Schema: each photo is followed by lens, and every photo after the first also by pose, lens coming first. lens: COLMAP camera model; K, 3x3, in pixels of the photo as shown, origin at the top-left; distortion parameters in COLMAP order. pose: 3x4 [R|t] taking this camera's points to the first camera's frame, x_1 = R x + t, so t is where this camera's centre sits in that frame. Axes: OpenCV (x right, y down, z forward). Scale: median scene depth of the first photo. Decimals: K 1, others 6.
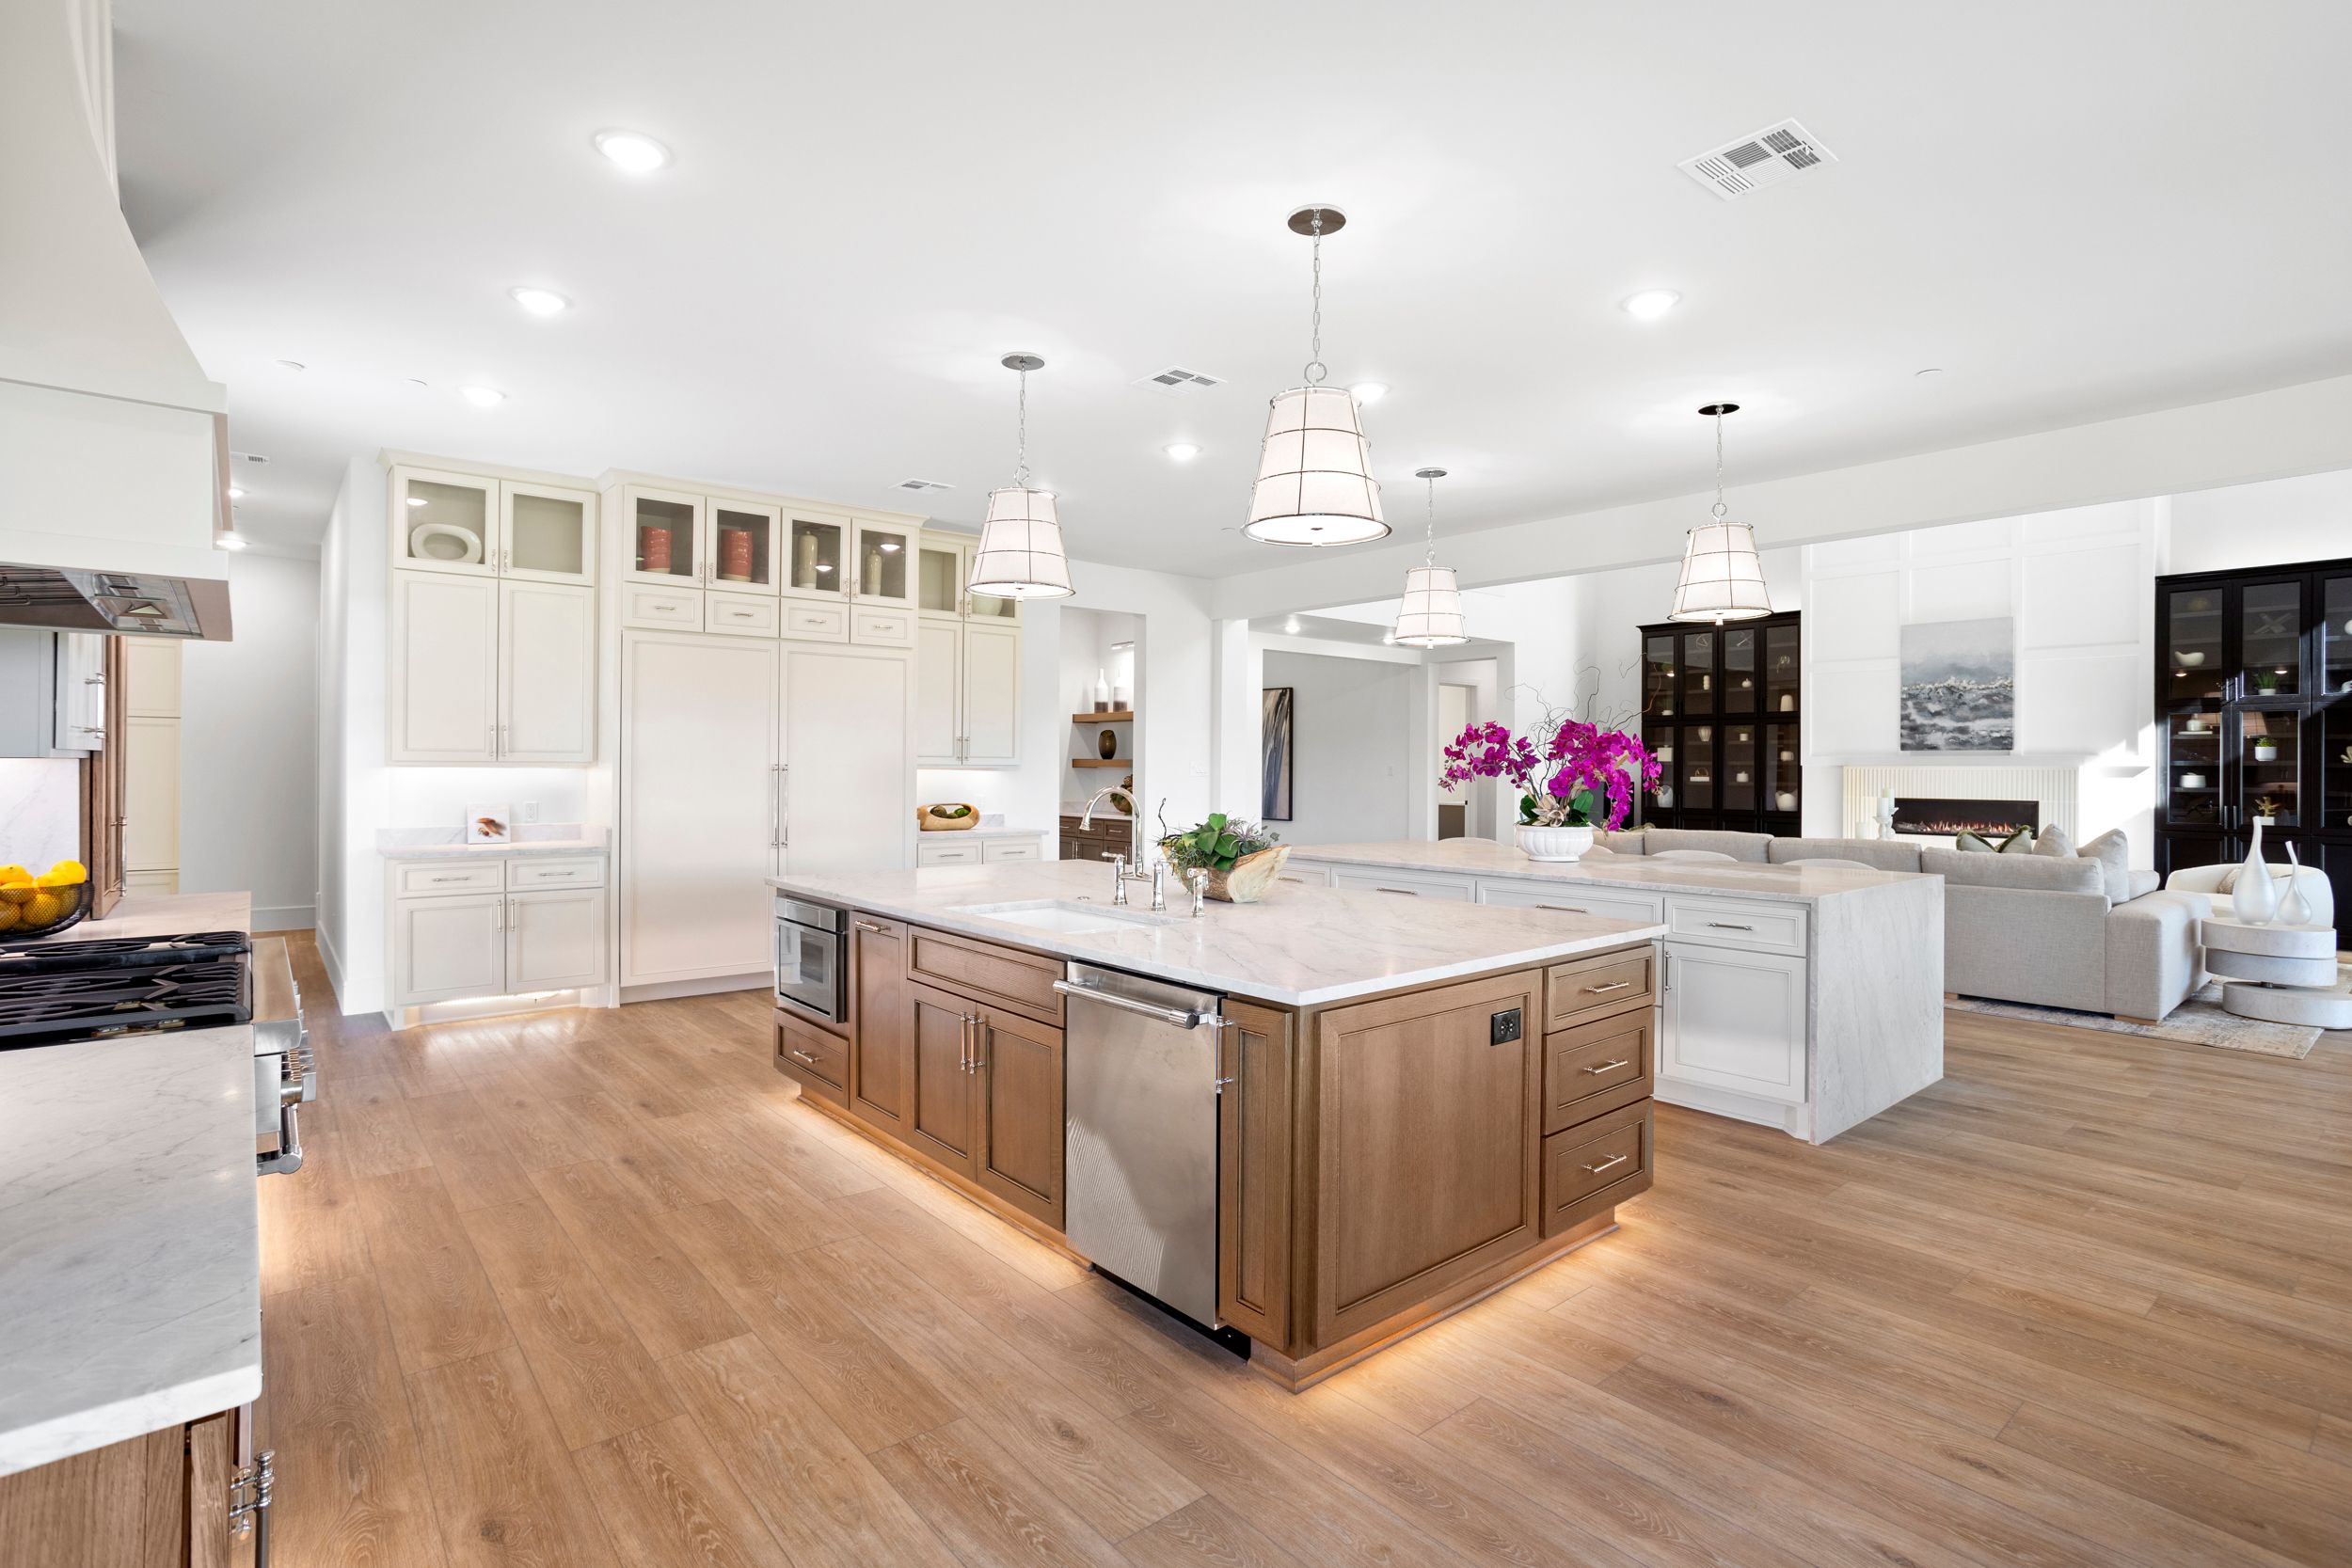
lens RADIAL K [[1132.1, 0, 1178.2], [0, 1132.1, 766.2], [0, 0, 1]] dist [-0.042140, 0.026143]
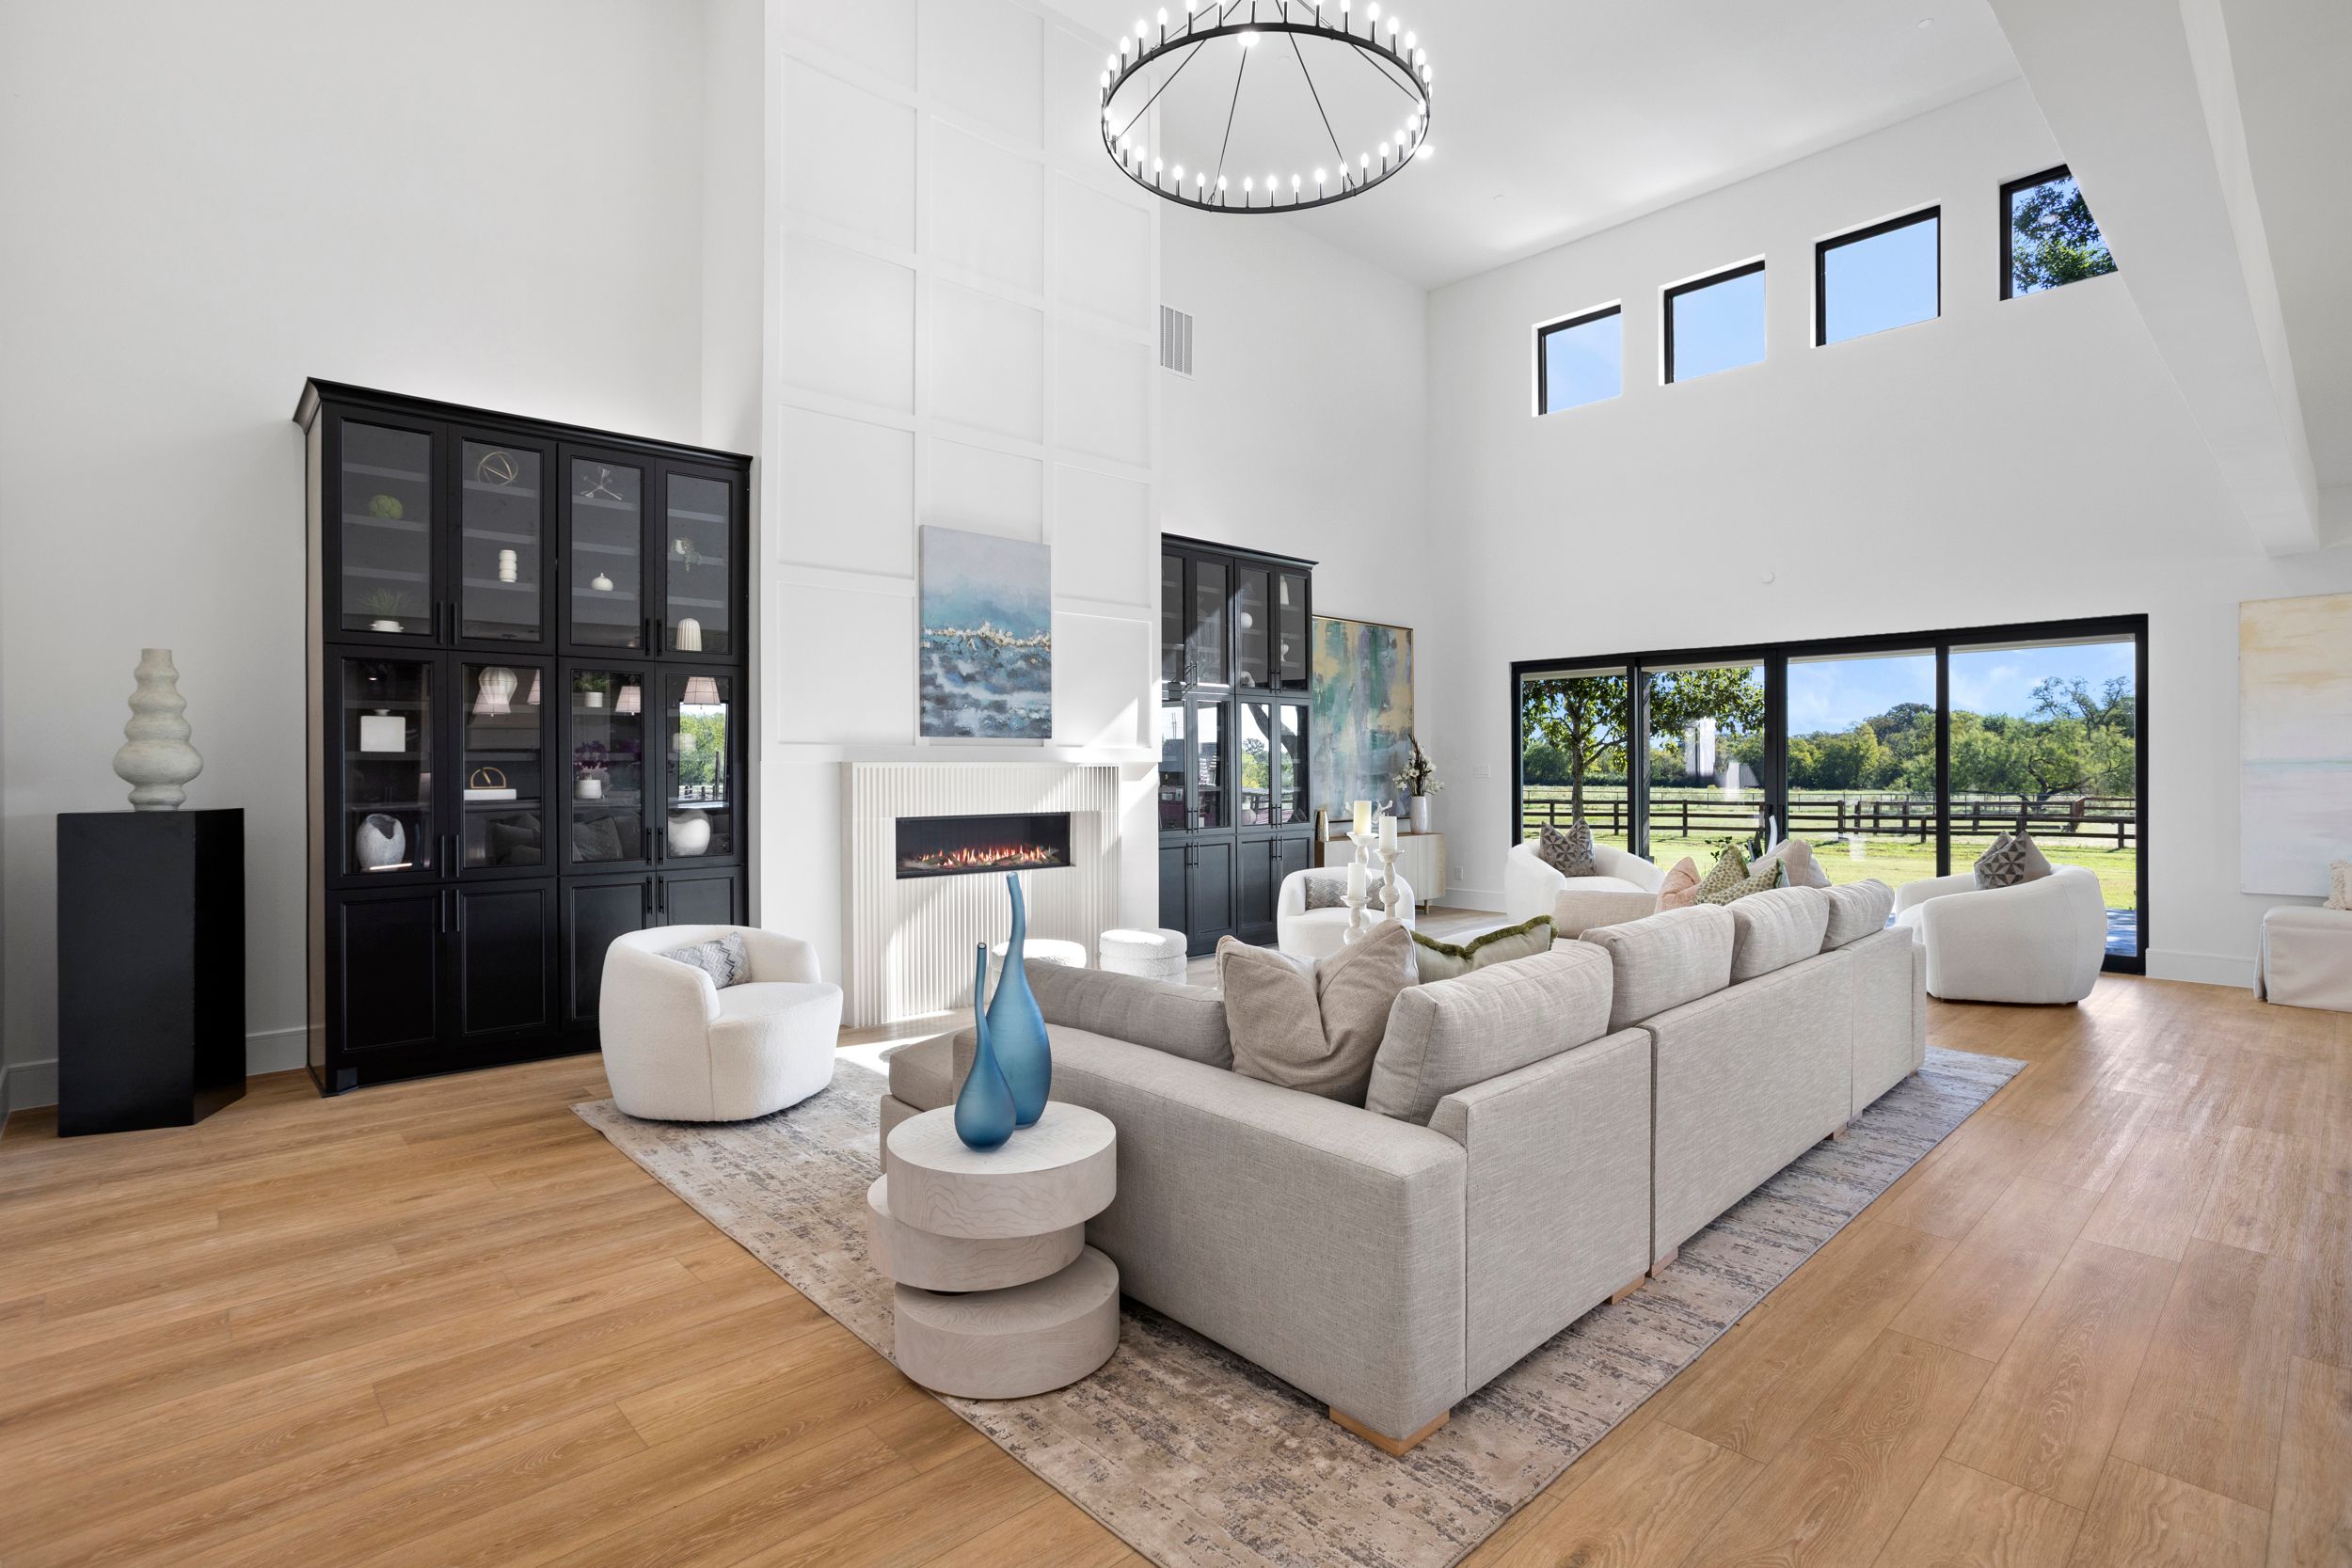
lens RADIAL K [[1122.6, 0, 1178.6], [0, 1122.6, 765.9], [0, 0, 1]] dist [-0.036246, 0.020563]
pose [[-0.048439, -0.005451, 0.998811, 0.134157], [0.002791, 0.999980, 0.005593, -0.003421], [-0.998822, 0.003058, -0.048423, 2.545348]]
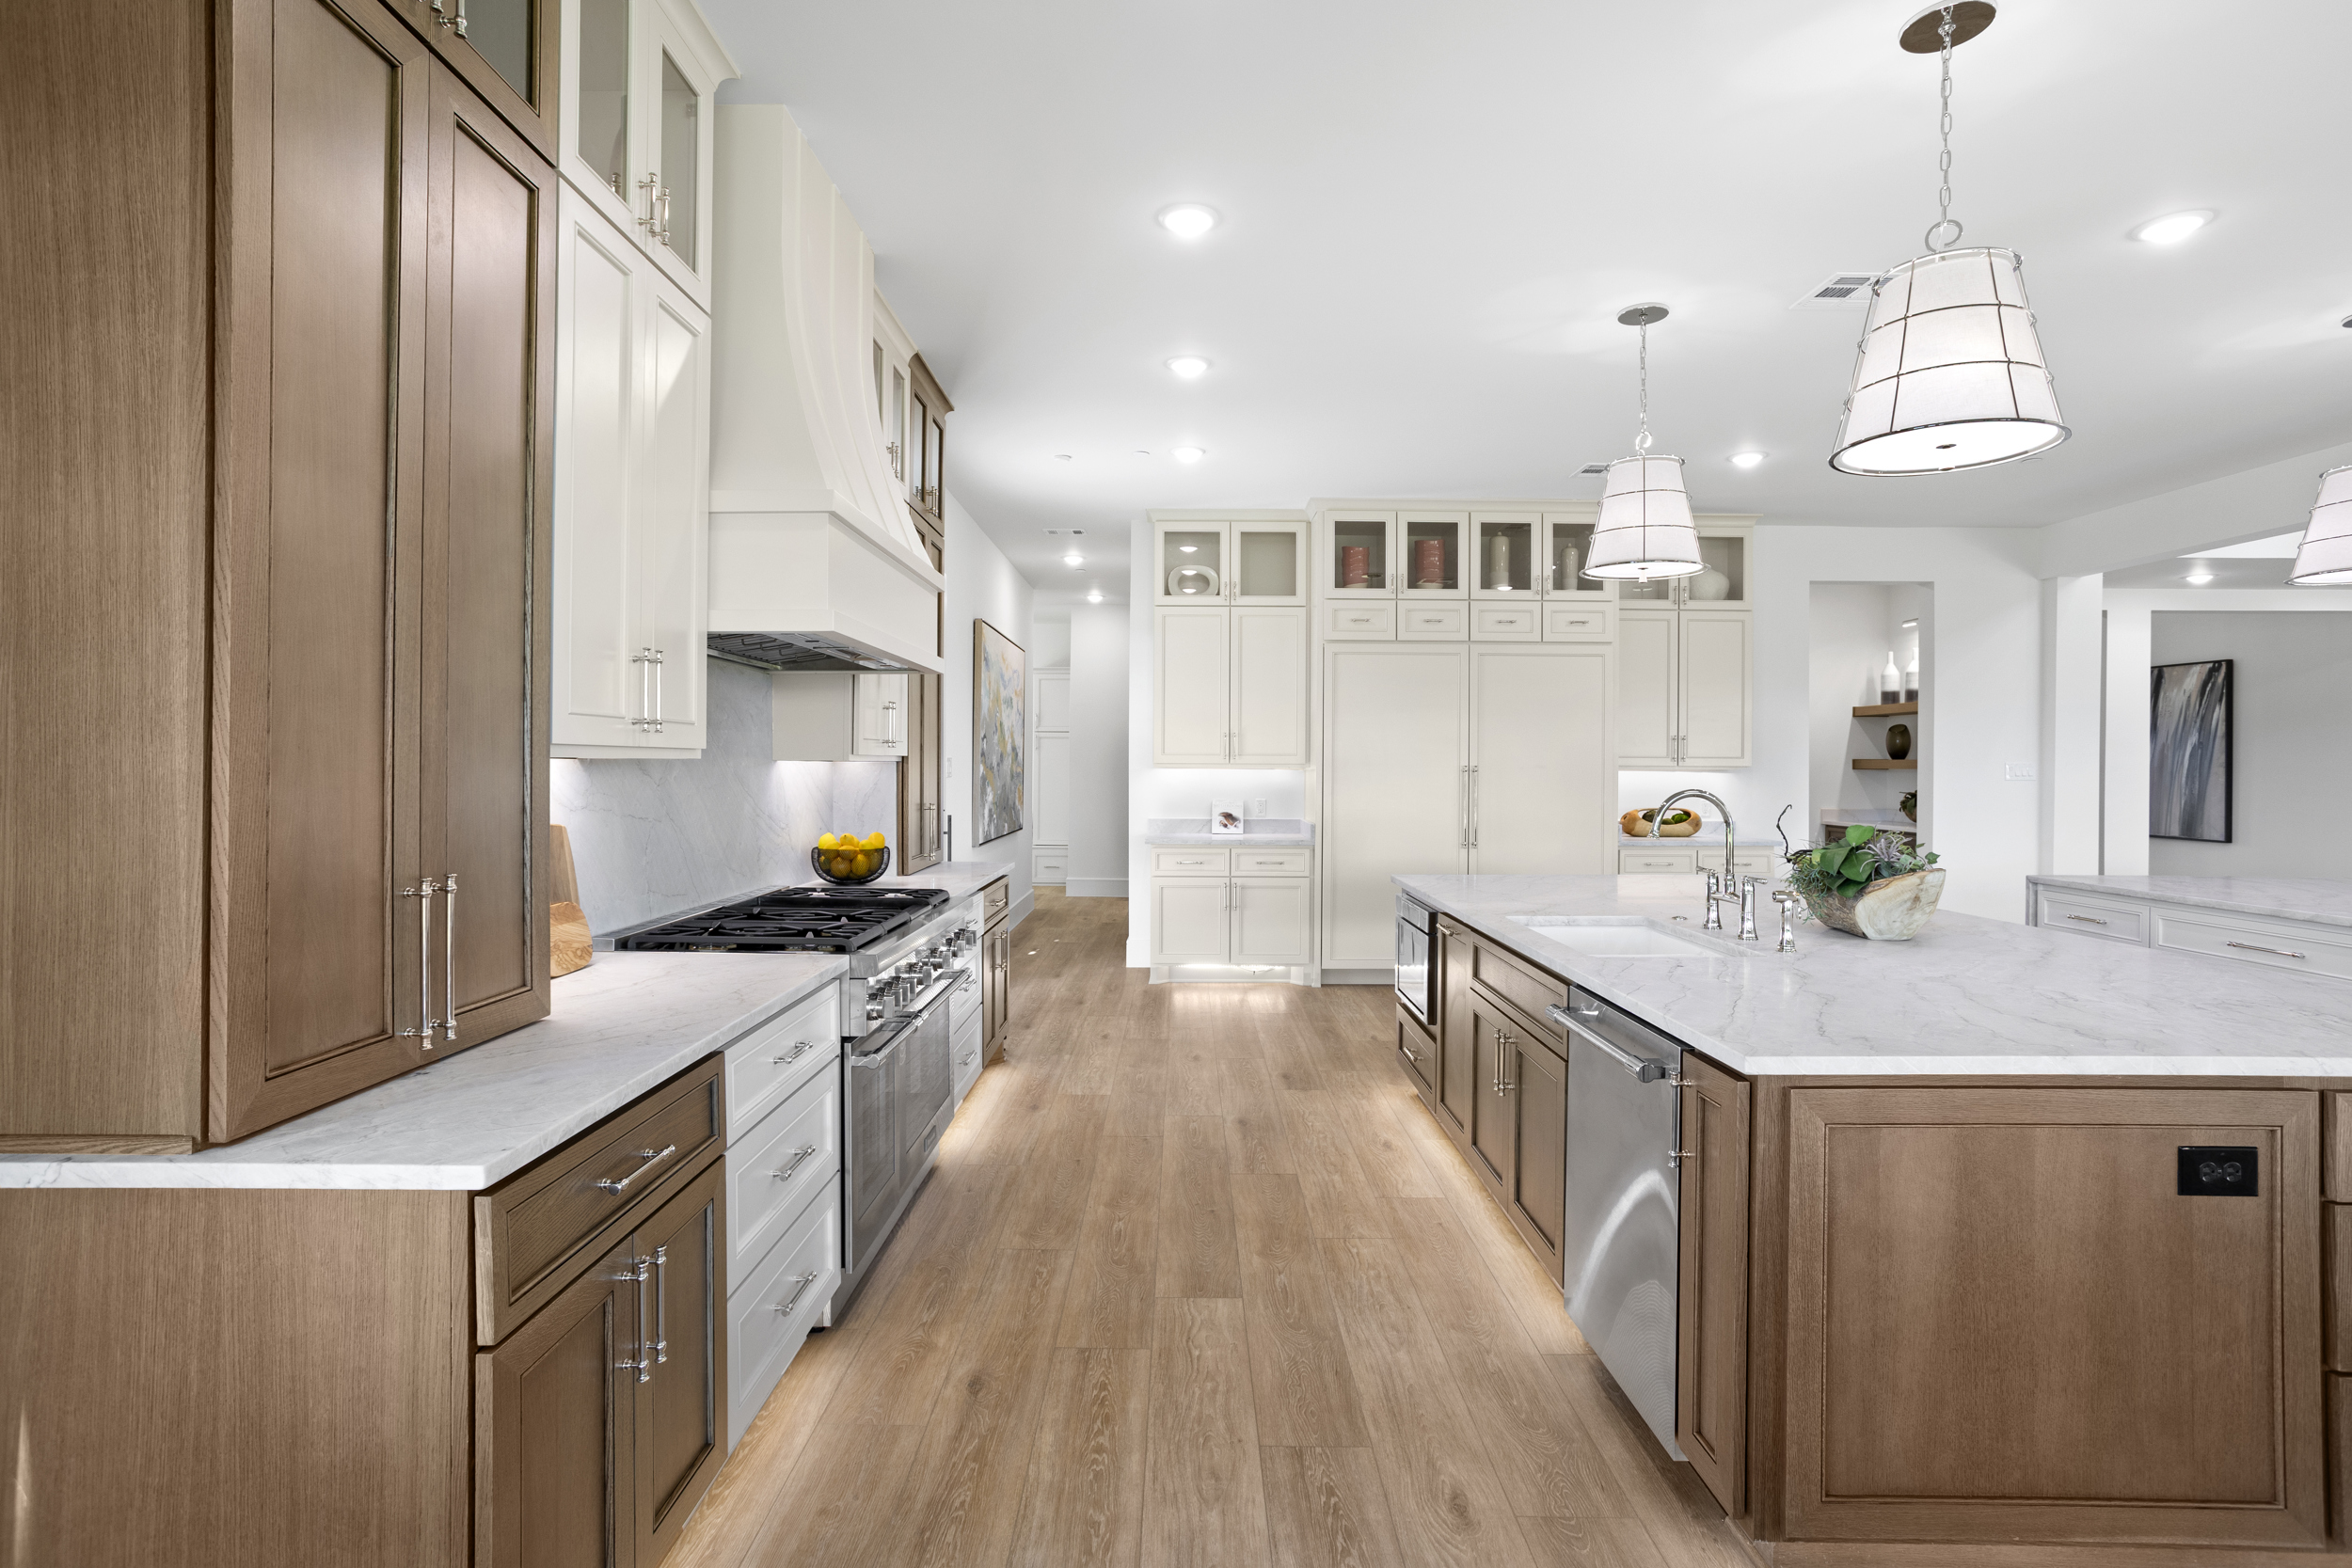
lens RADIAL K [[1131.8, 0, 1173.6], [0, 1131.8, 763.8], [0, 0, 1]] dist [-0.070816, 0.044244]
pose [[0.762447, -0.003155, -0.647043, 0.178993], [0.000001, 0.999988, -0.004875, 0.002974], [0.647051, 0.003717, 0.762438, 0.104649]]
